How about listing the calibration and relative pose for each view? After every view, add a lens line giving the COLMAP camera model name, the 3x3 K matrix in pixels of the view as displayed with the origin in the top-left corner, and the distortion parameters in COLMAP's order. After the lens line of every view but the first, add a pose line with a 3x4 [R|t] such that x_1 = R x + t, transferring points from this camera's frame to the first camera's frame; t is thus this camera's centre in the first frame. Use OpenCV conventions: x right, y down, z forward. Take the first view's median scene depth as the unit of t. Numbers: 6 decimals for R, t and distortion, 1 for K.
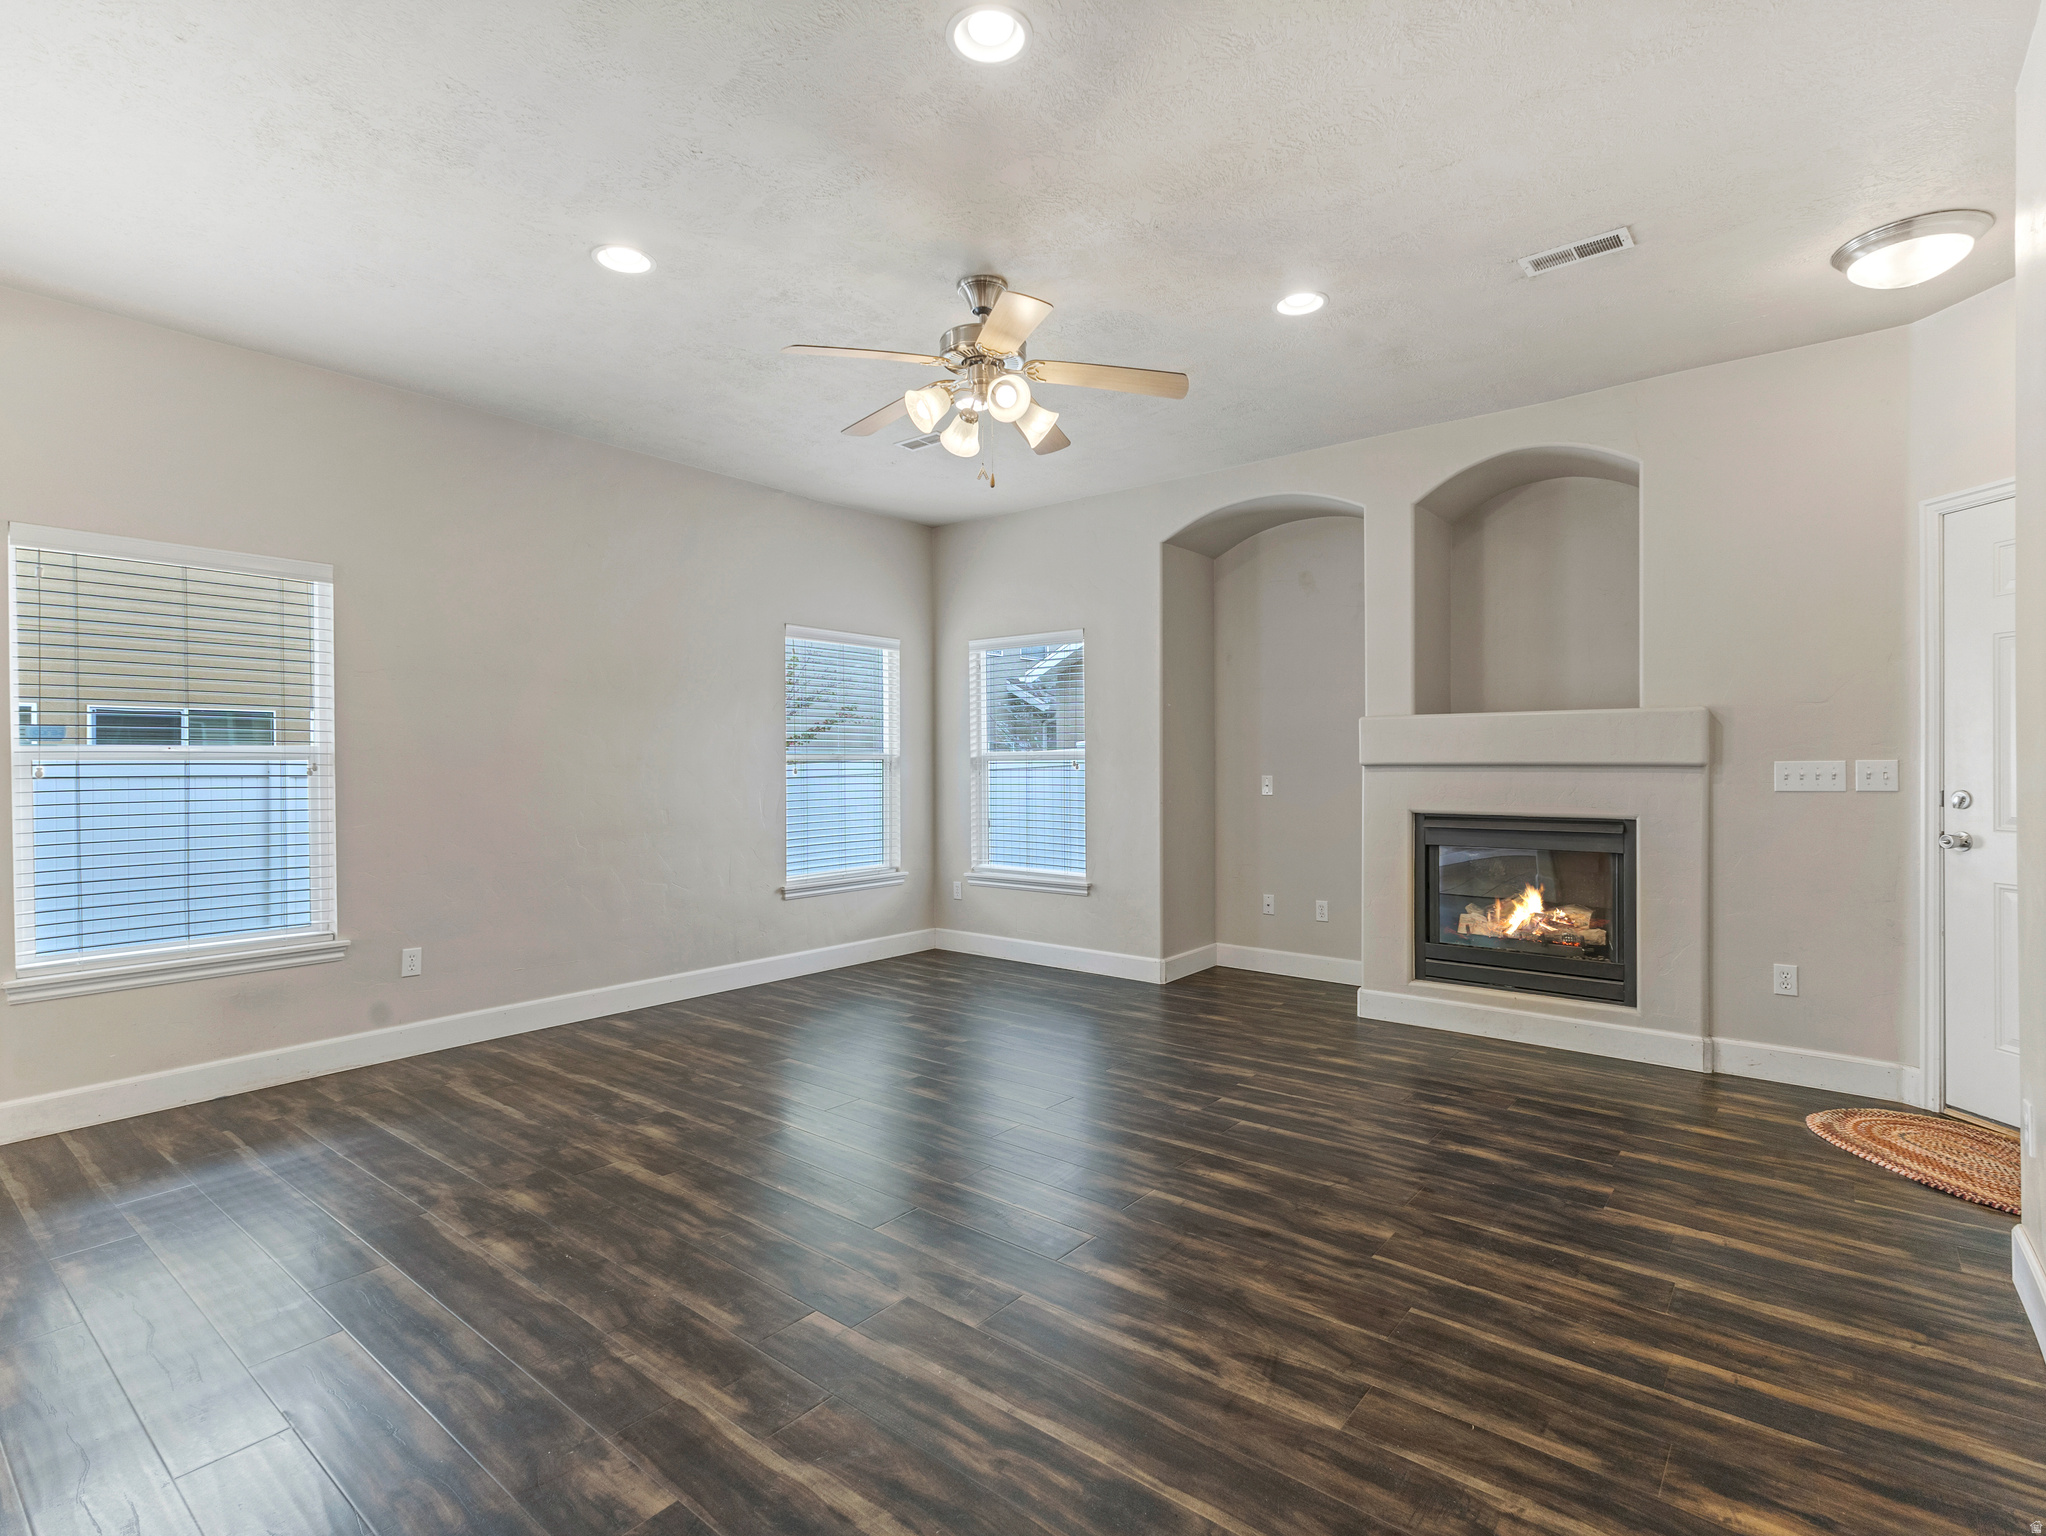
lens RADIAL K [[1018.2, 0, 1025.9], [0, 1018.2, 766.7], [0, 0, 1]] dist [0.002809, 0.000530]
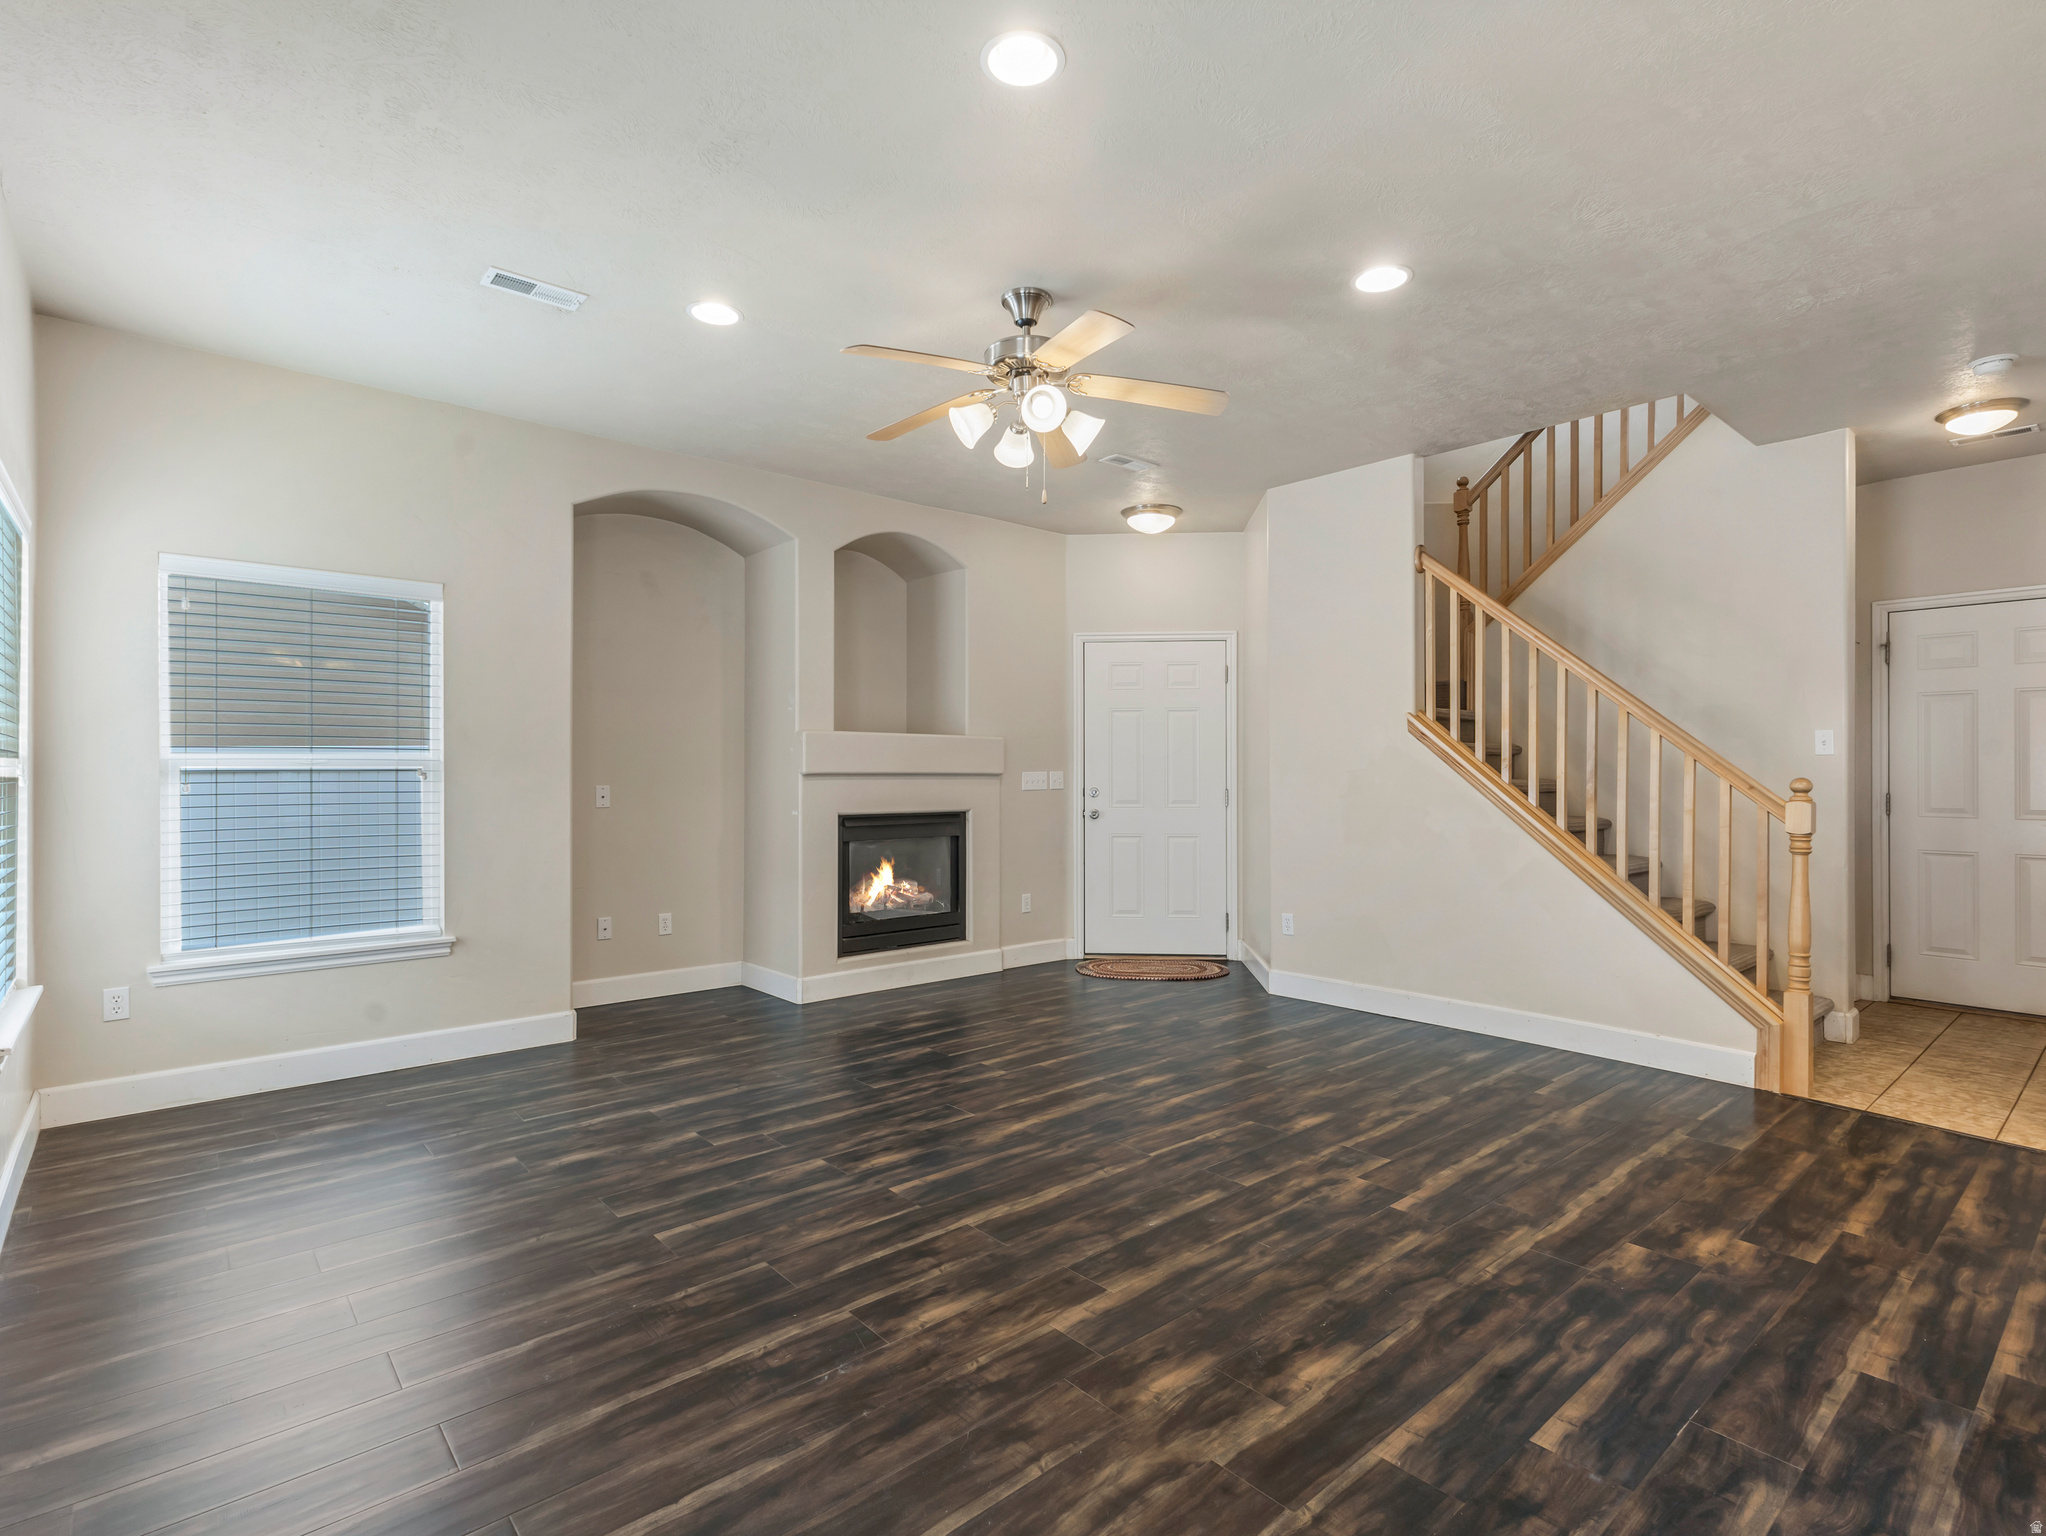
lens RADIAL K [[1016.9, 0, 1027.6], [0, 1016.9, 817.9], [0, 0, 1]] dist [0.006097, 0.000720]
pose [[0.167500, -0.042015, 0.984976, -0.948552], [0.002442, 0.999106, 0.042202, -0.000749], [-0.985869, -0.004664, 0.167453, 0.777228]]
